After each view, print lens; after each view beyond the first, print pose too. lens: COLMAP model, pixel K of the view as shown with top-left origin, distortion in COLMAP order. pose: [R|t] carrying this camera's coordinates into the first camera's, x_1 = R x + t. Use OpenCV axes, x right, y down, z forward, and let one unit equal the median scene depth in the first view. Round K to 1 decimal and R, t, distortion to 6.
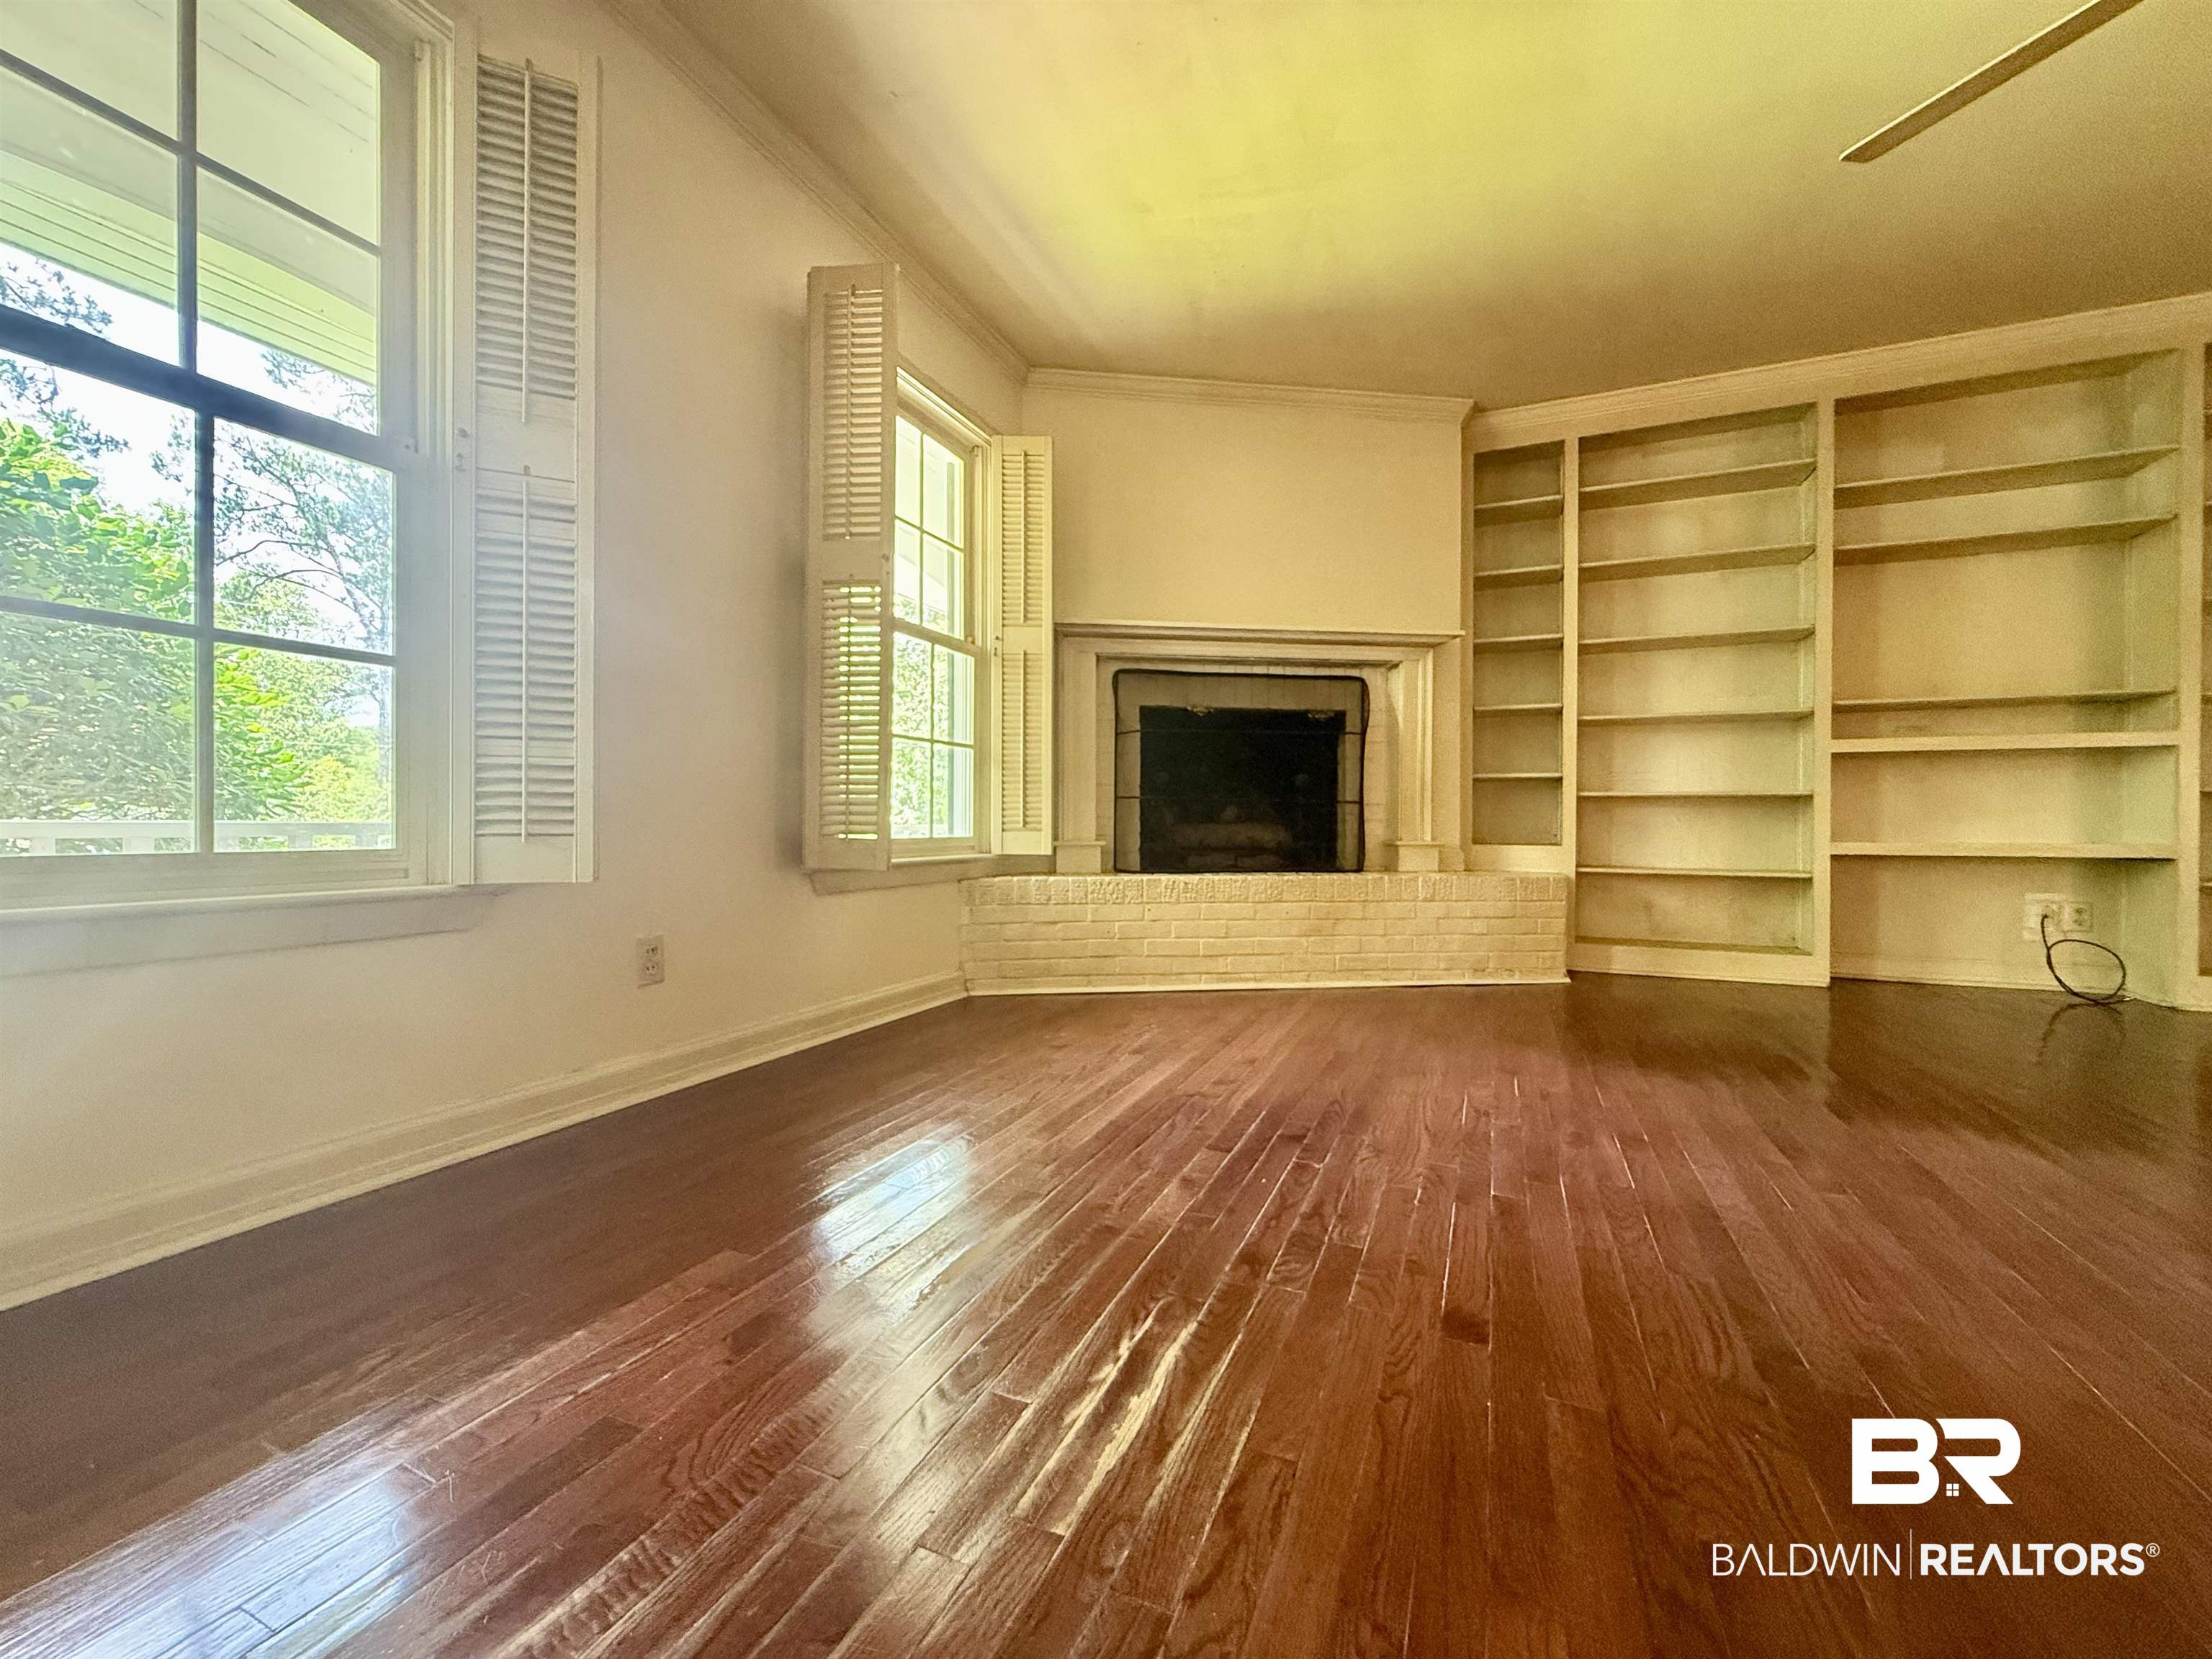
lens RADIAL K [[881.6, 0, 1106.0], [0, 881.6, 829.5], [0, 0, 1]] dist [-0.000584, 0.000032]
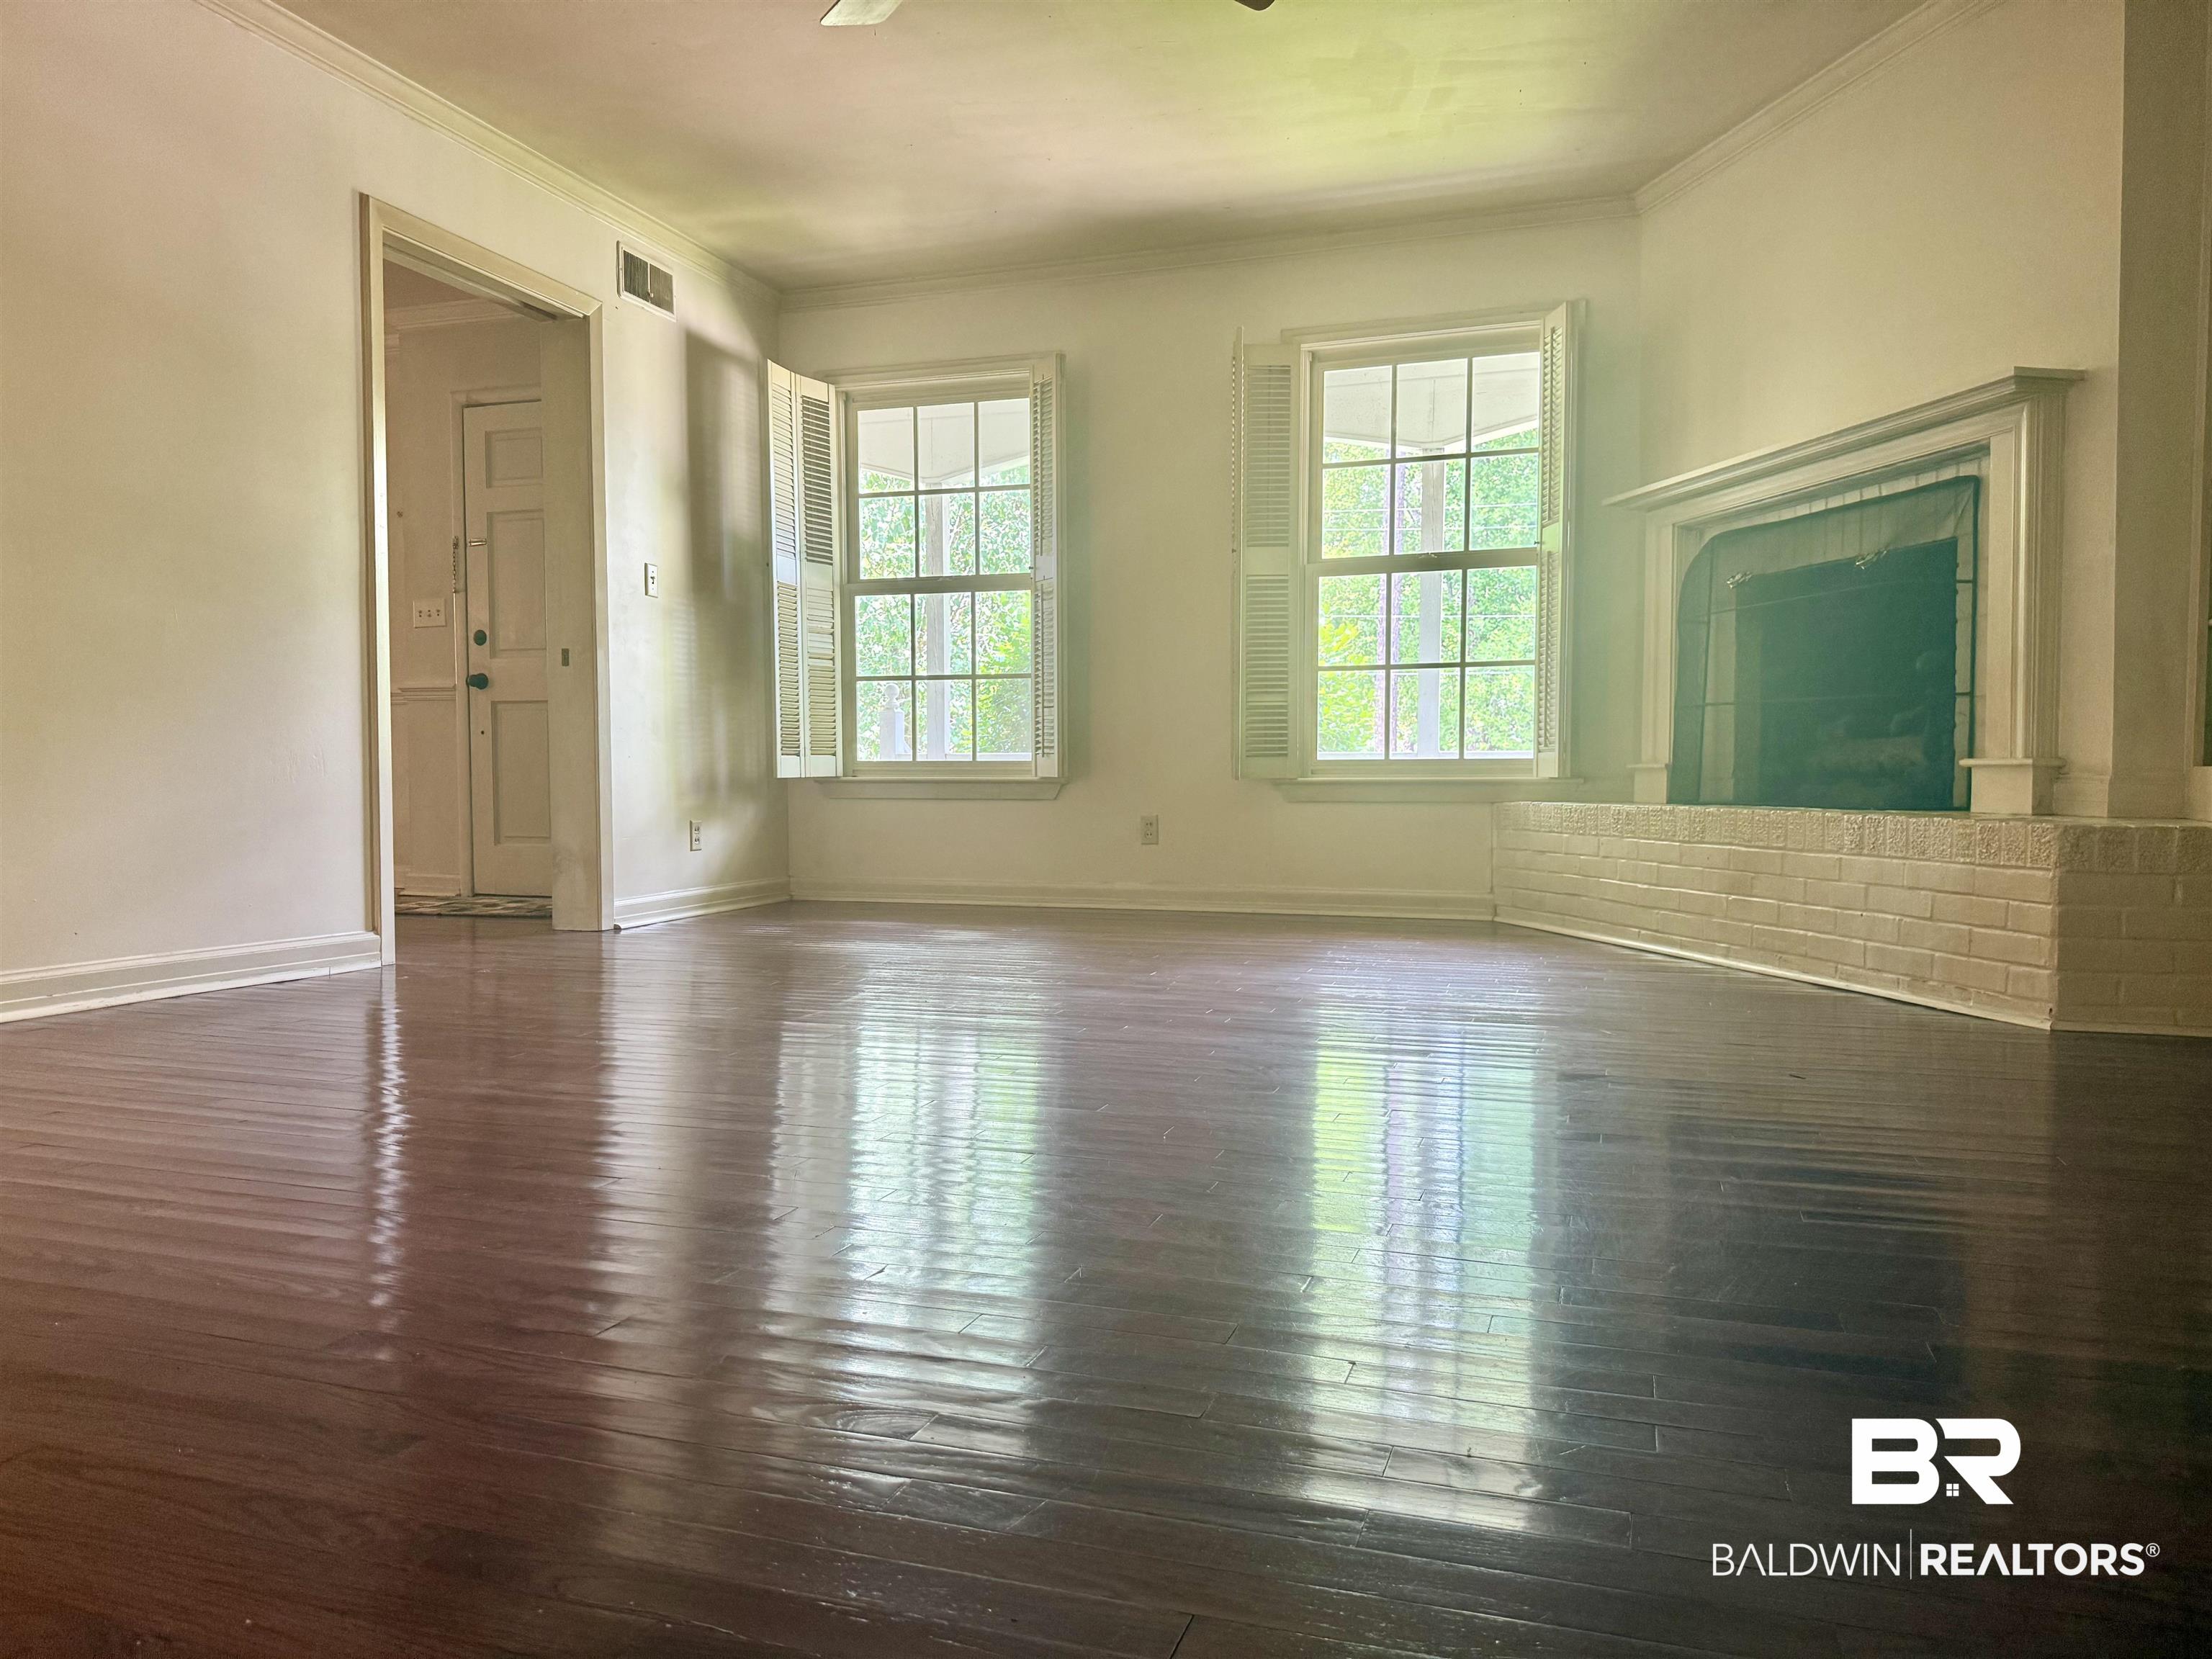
lens RADIAL K [[1539.0, 0, 1110.0], [0, 1539.0, 908.5], [0, 0, 1]] dist [0.108617, -0.254865]
pose [[0.066934, 0.081602, -0.994415, 1.297690], [-0.005968, 0.996665, 0.081385, 0.031767], [0.997740, 0.000487, 0.067197, 0.374863]]
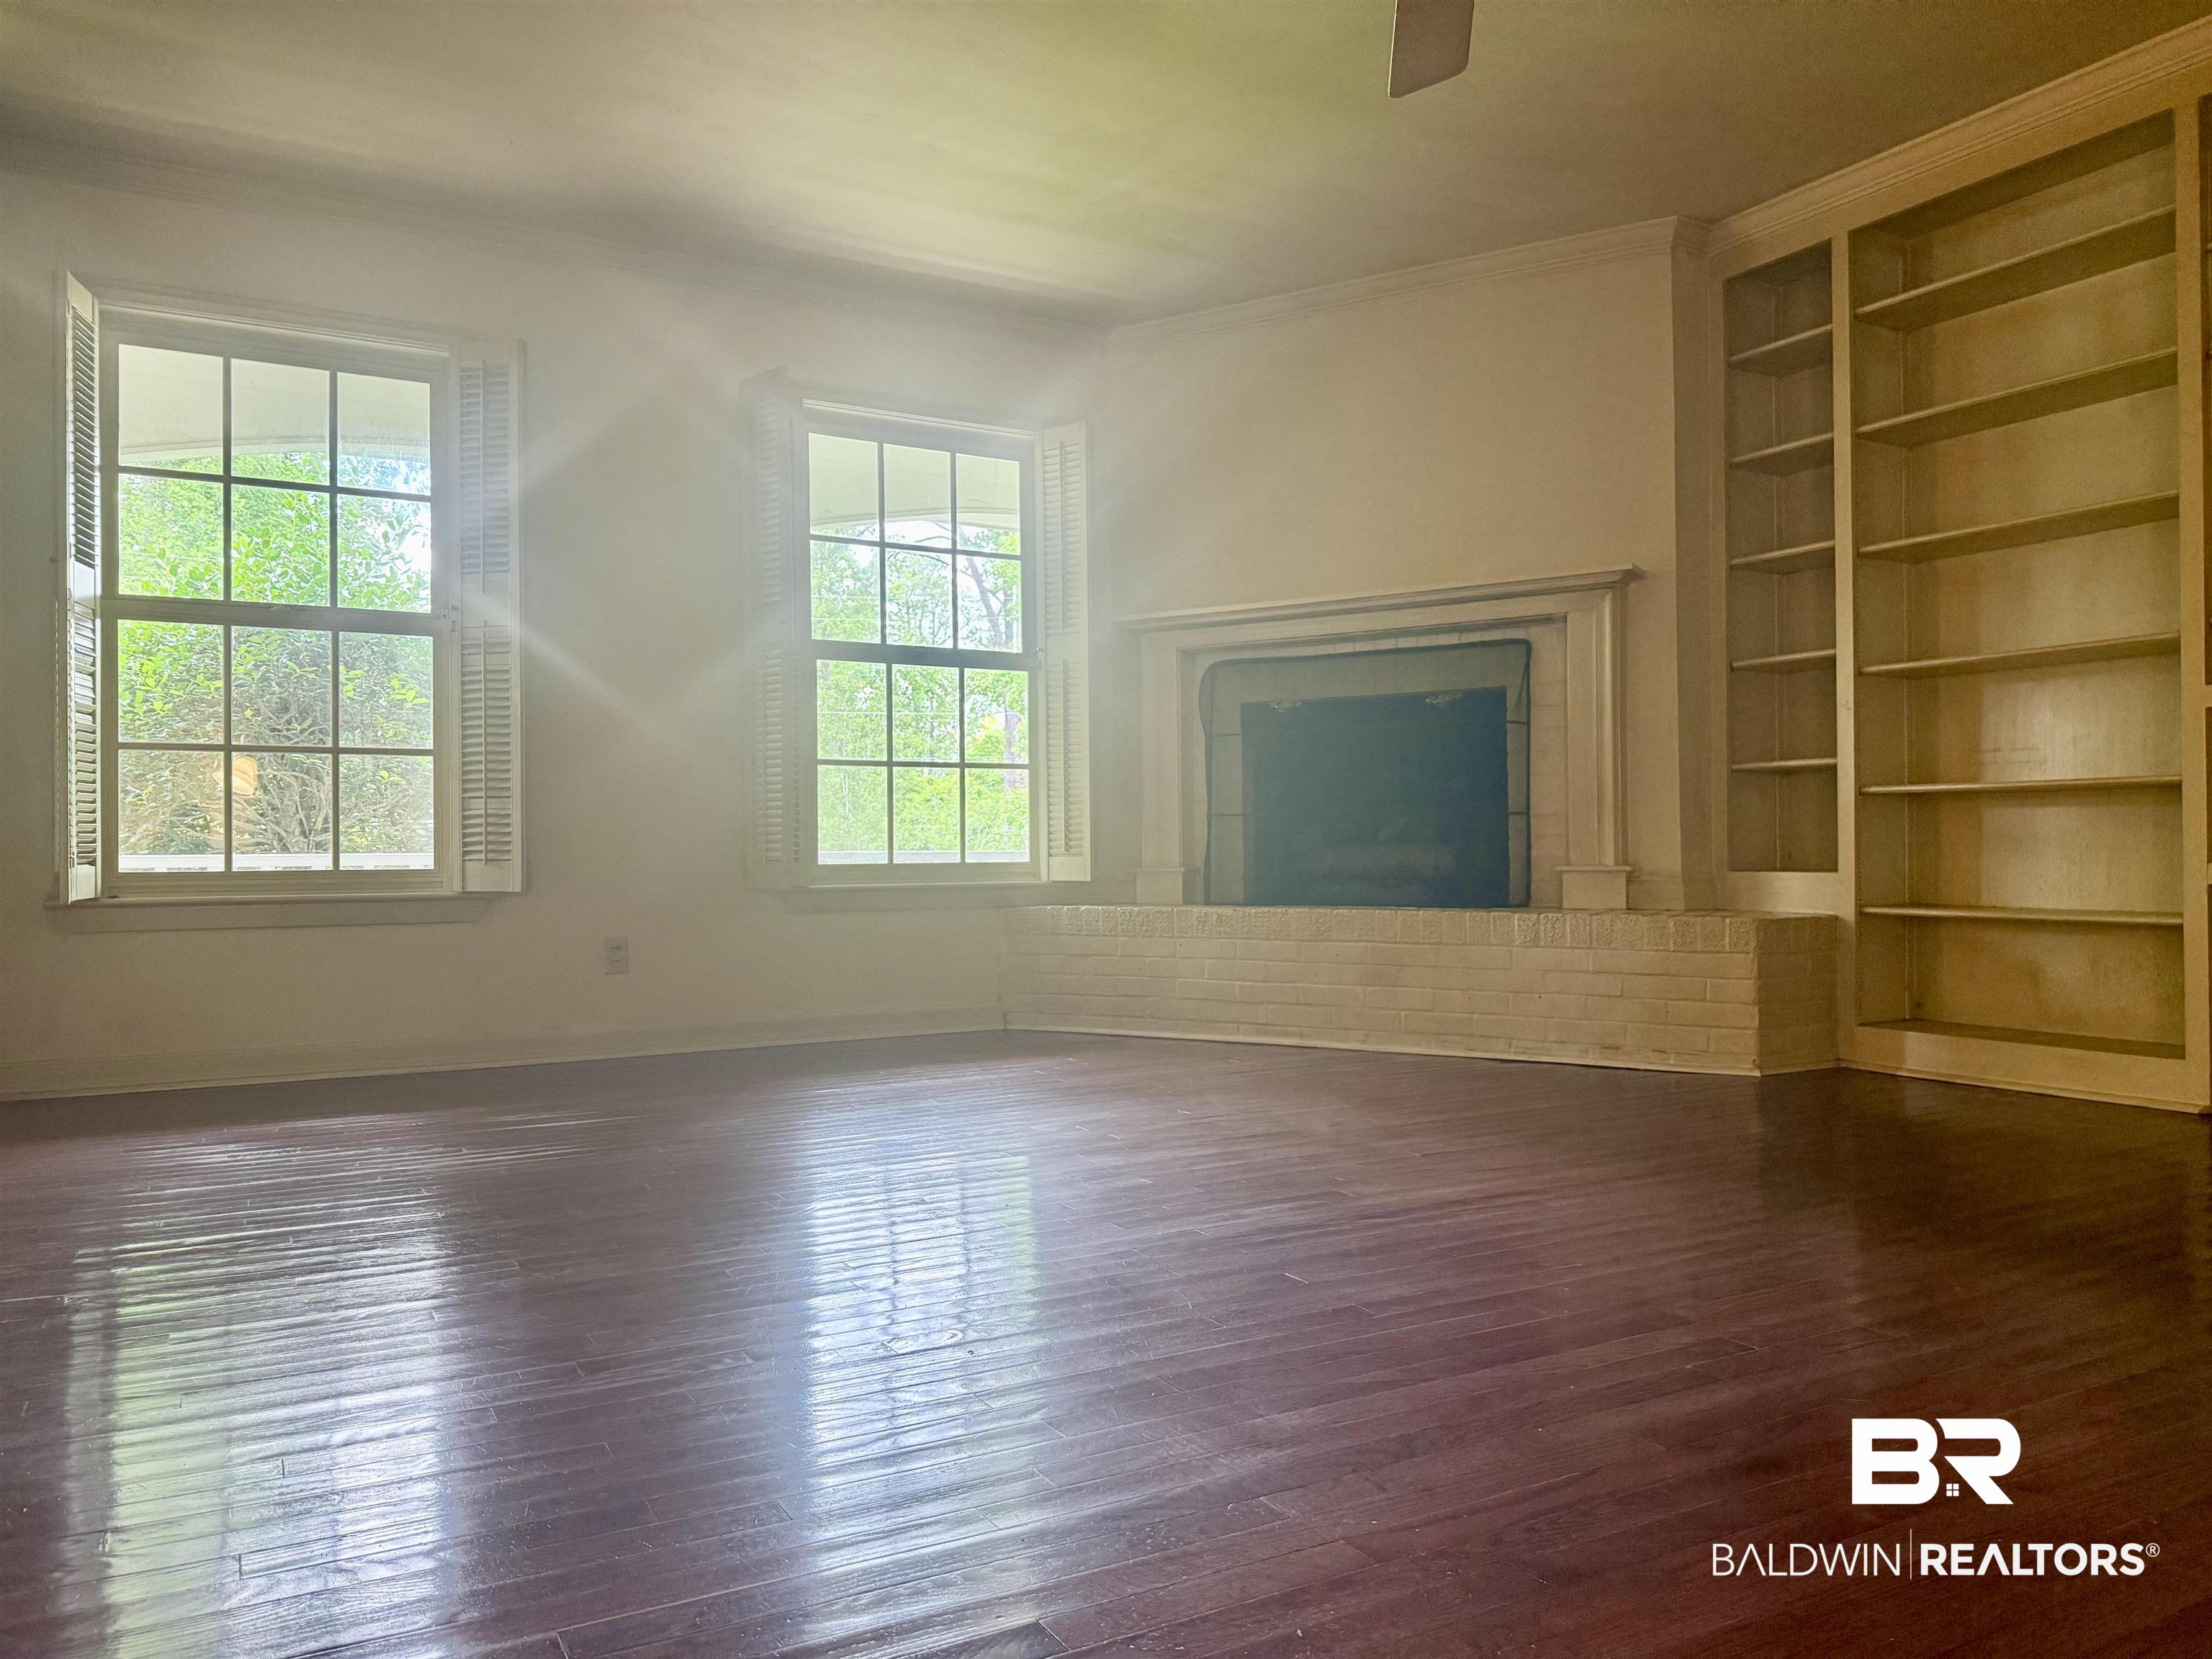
lens RADIAL K [[1569.2, 0, 1153.1], [0, 1569.2, 832.1], [0, 0, 1]] dist [0.116640, -0.194969]
pose [[0.796277, -0.018264, -0.604657, 0.838971], [0.007206, 0.999760, -0.020708, 0.010278], [0.604890, 0.012132, 0.796217, -0.219899]]
